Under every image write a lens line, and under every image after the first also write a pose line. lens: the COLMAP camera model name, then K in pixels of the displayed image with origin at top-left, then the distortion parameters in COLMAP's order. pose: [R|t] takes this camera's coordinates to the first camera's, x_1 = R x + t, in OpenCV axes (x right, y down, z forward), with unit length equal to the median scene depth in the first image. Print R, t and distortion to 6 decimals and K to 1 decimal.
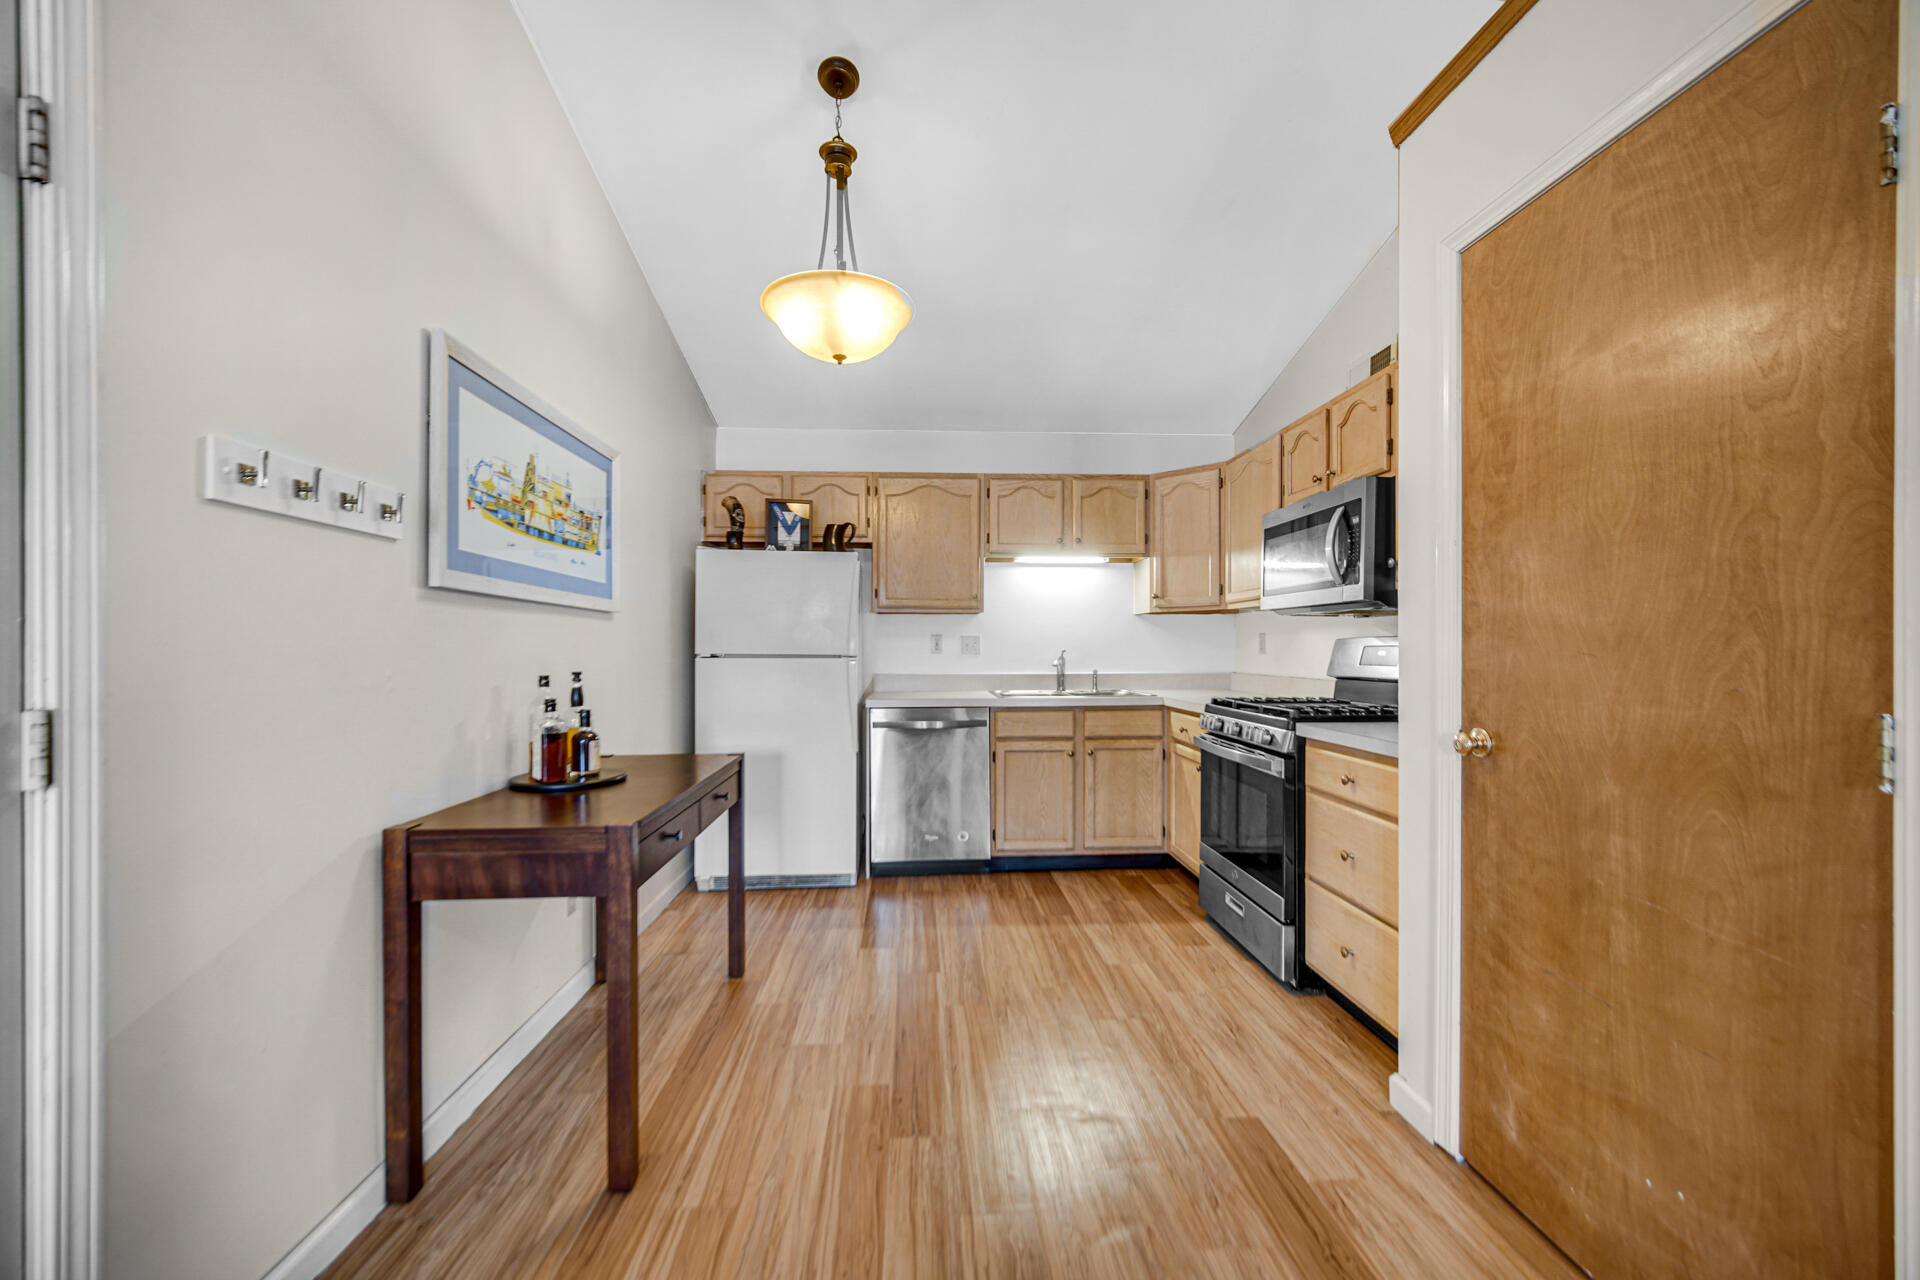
lens RADIAL K [[777.3, 0, 961.2], [0, 777.3, 661.6], [0, 0, 1]] dist [-0.001970, -0.000290]
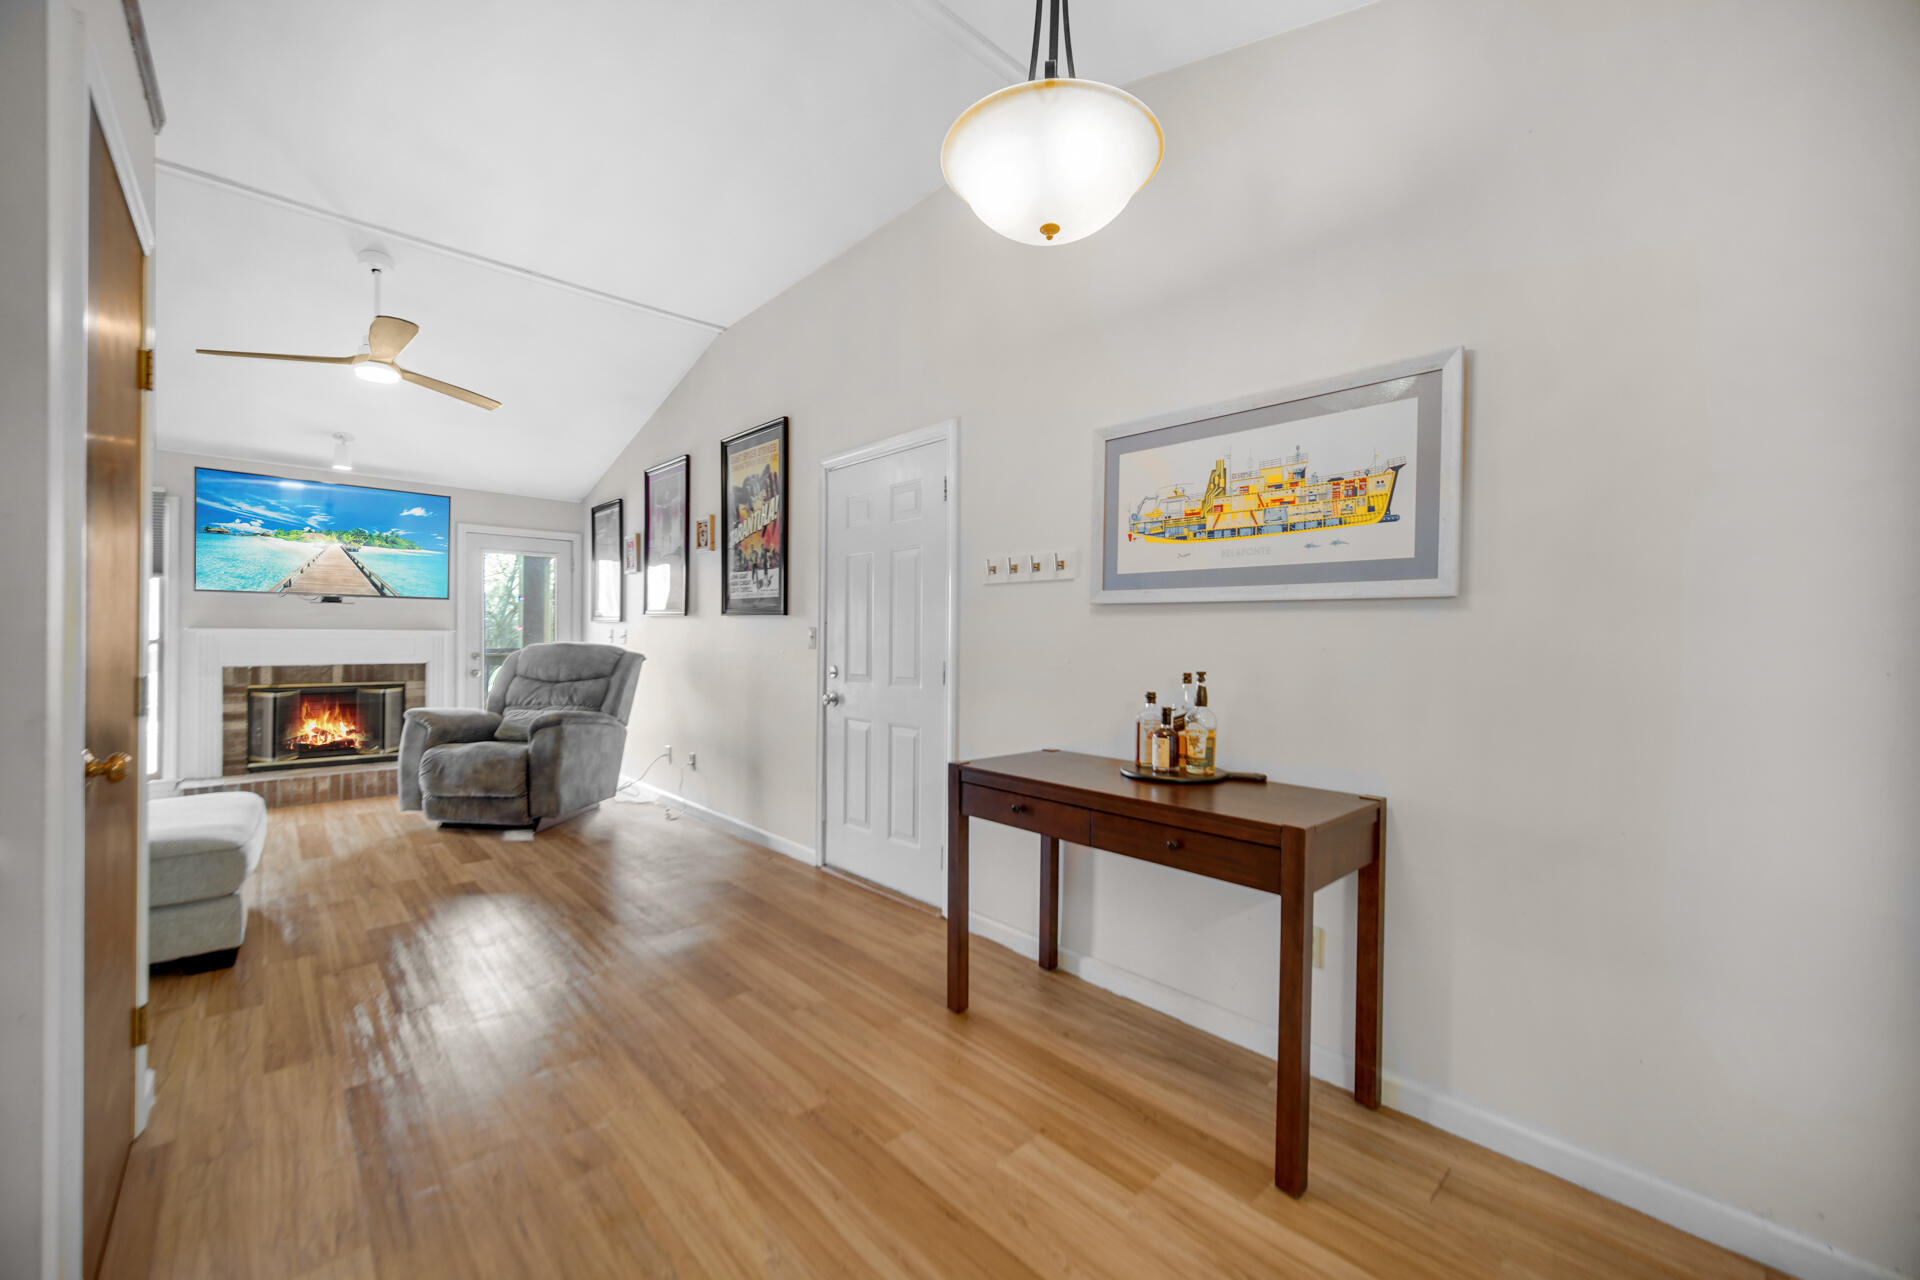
lens RADIAL K [[755.9, 0, 954.1], [0, 755.9, 638.6], [0, 0, 1]] dist [-0.003062, -0.000414]
pose [[-0.770466, -0.006894, -0.637443, 0.232359], [-0.020870, 0.999678, 0.014413, -0.023088], [0.637139, 0.024408, -0.770362, 0.999029]]
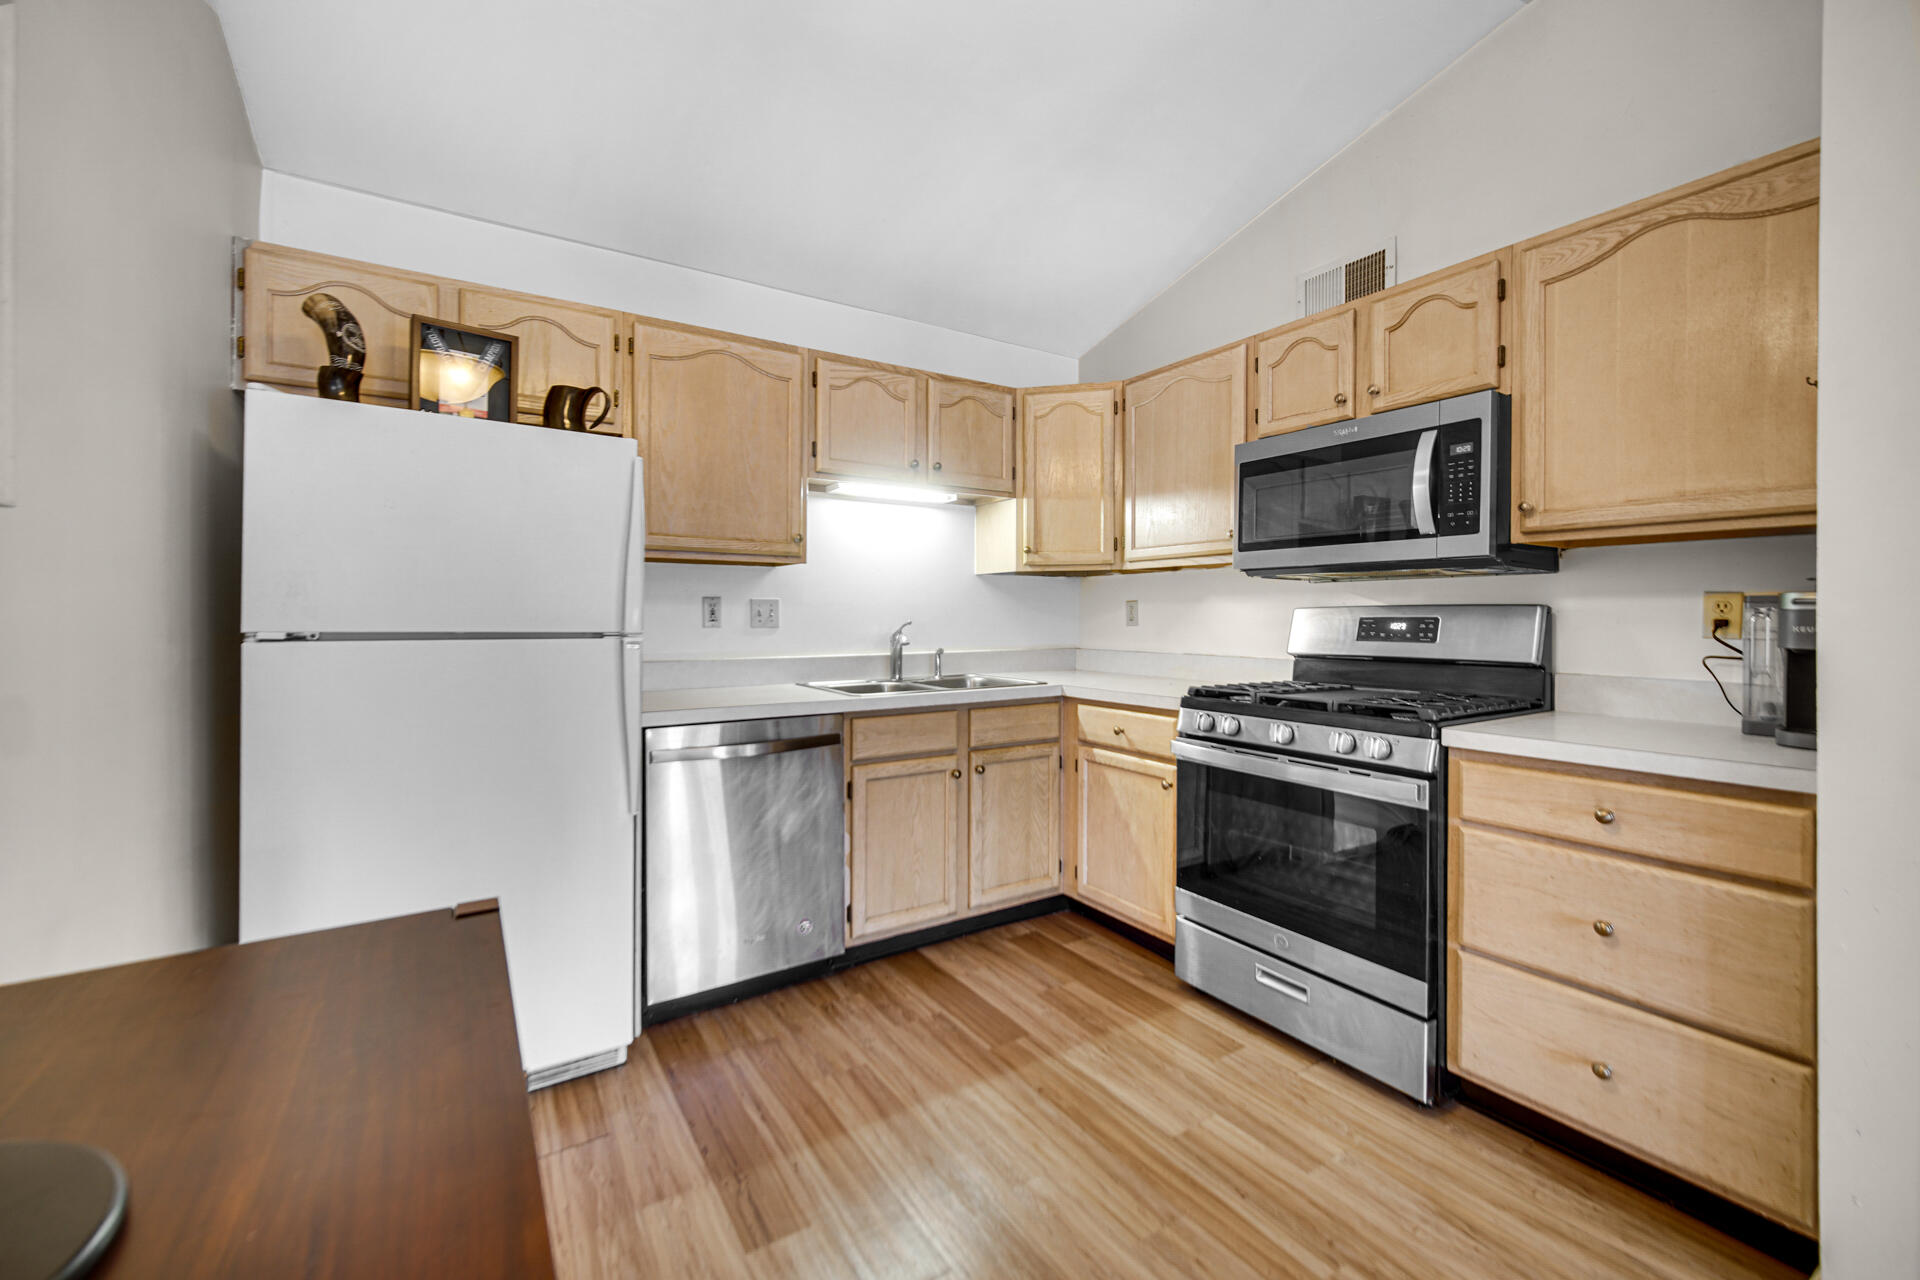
lens RADIAL K [[783.9, 0, 962.3], [0, 783.9, 621.3], [0, 0, 1]] dist [-0.003638, 0.000601]
pose [[0.871727, -0.001512, 0.489990, -0.209308], [0.007089, 0.999929, -0.009527, -0.009494], [-0.489941, 0.011779, 0.871676, 0.436413]]
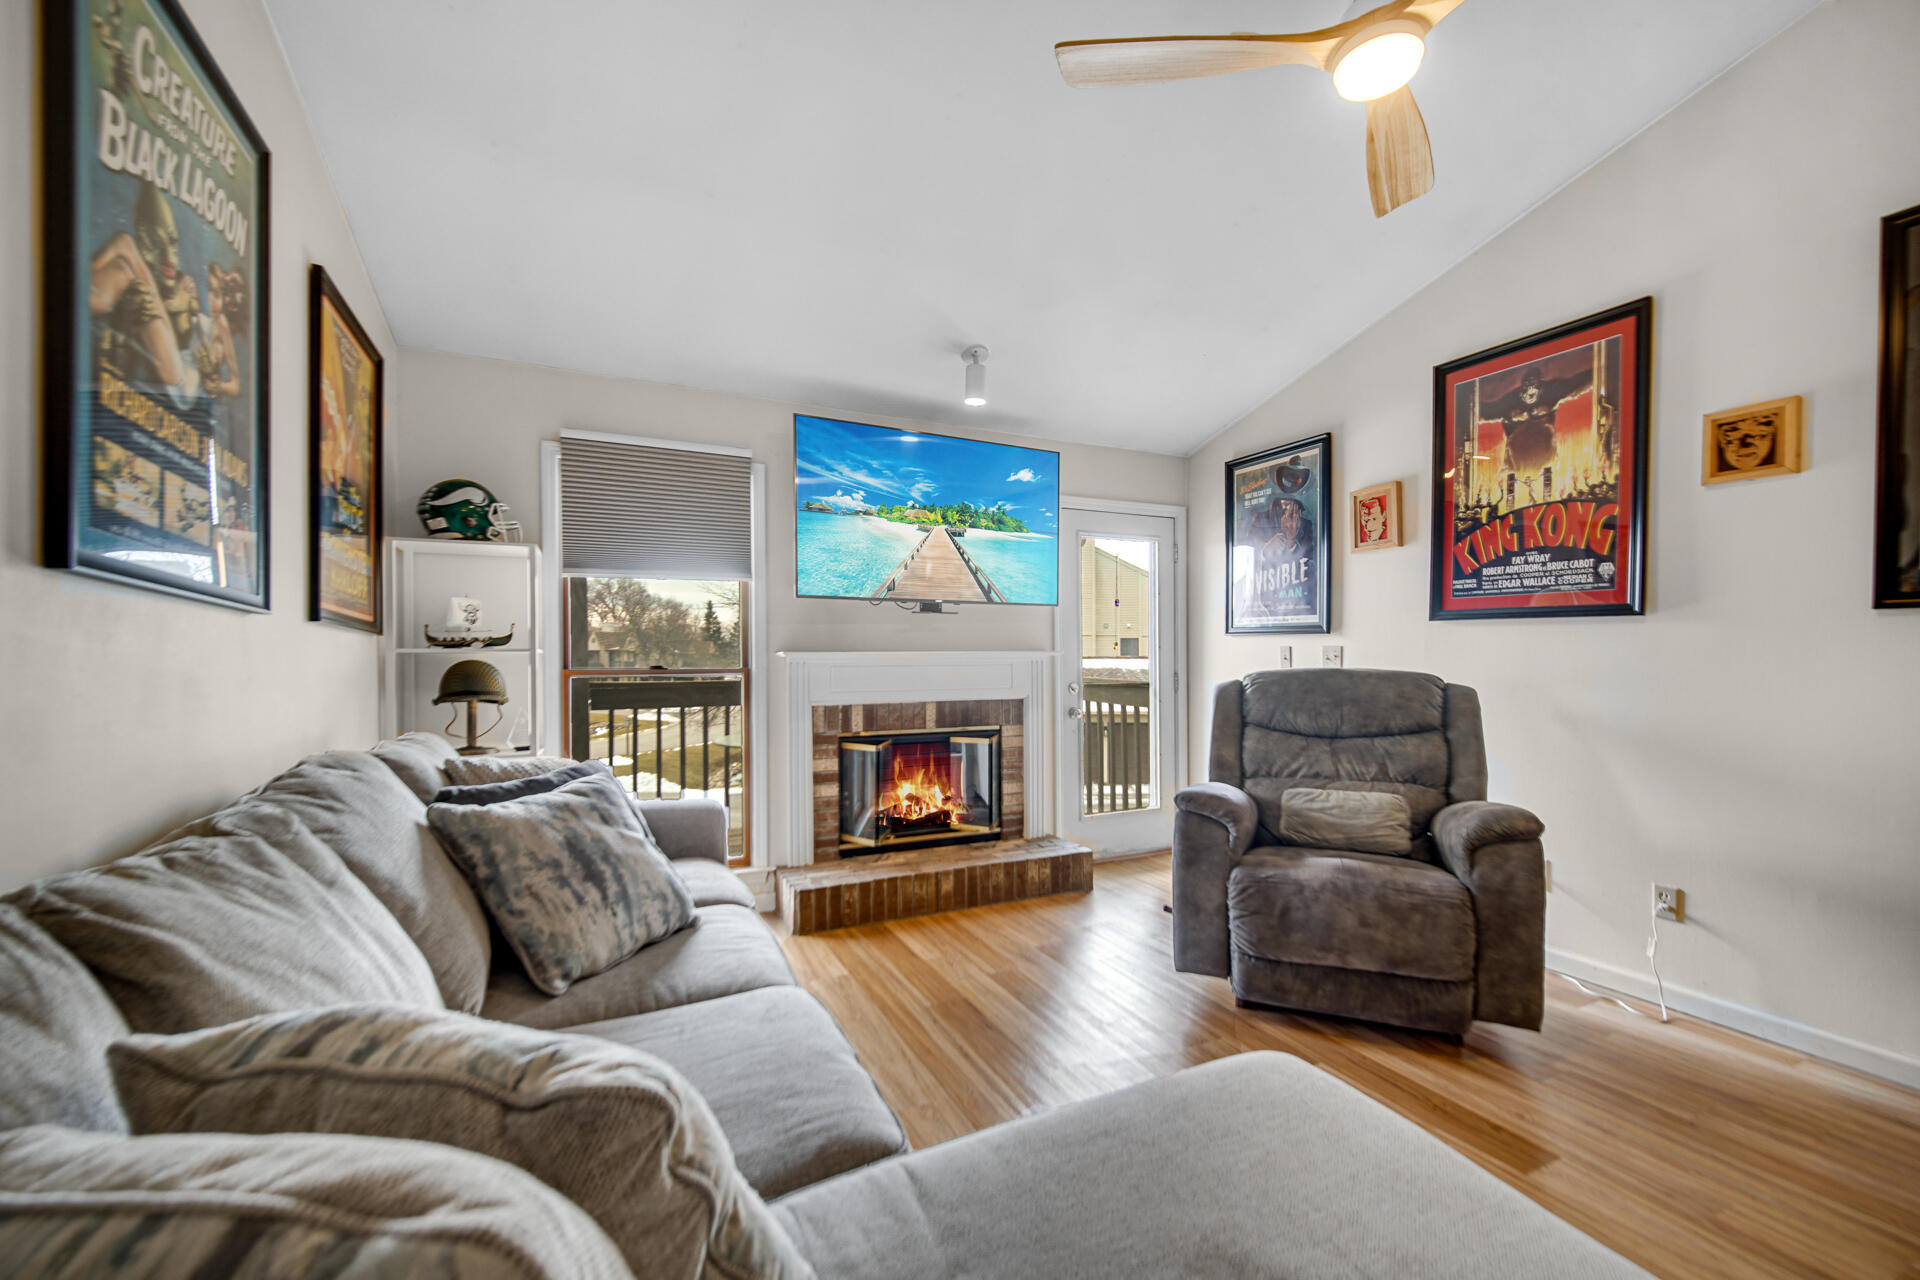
lens RADIAL K [[777.3, 0, 961.2], [0, 777.3, 661.6], [0, 0, 1]] dist [-0.001970, -0.000290]
pose [[-0.924846, 0.003124, -0.380330, 0.609148], [-0.005979, 0.999723, 0.022753, -0.003356], [0.380296, 0.023317, -0.924571, 0.012658]]
